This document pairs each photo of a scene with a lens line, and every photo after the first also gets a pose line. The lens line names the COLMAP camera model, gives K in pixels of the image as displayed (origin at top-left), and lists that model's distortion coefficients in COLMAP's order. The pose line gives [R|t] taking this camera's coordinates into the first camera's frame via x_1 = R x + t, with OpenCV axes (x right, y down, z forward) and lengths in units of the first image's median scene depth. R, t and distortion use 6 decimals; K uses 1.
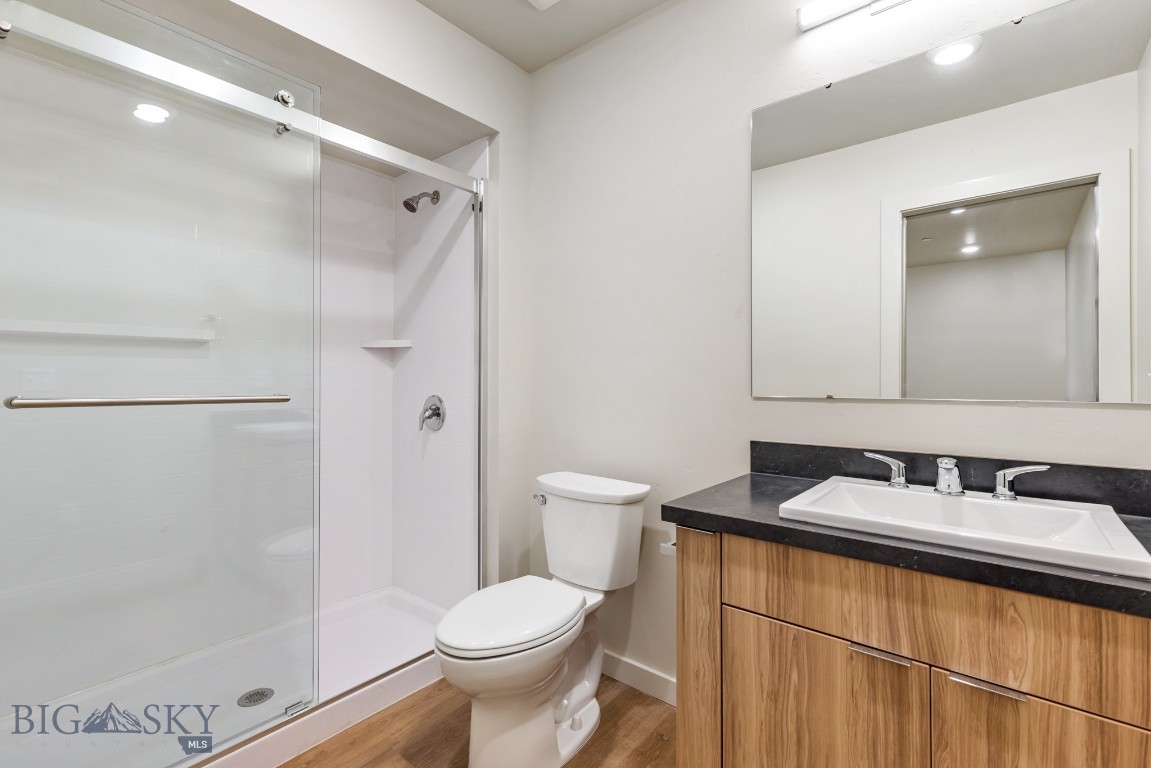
lens RADIAL K [[532.1, 0, 560.6], [0, 532.1, 378.9], [0, 0, 1]] dist [-0.001141, 0.000151]
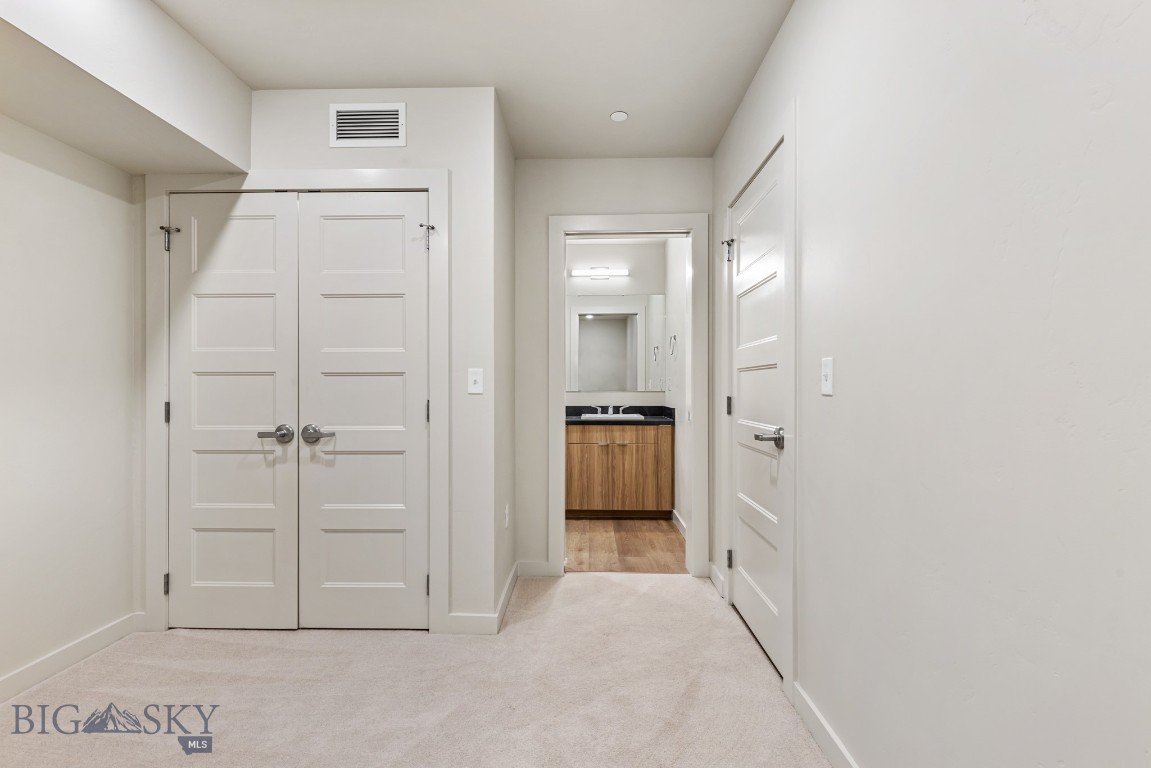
lens RADIAL K [[506.8, 0, 575.5], [0, 506.8, 384.0], [0, 0, 1]] dist [0.001433, 0.000175]
pose [[0.783925, 0.003567, 0.620846, -2.328689], [-0.003763, 0.999992, -0.000995, -0.009699], [-0.620845, -0.001556, 0.783932, -2.305397]]
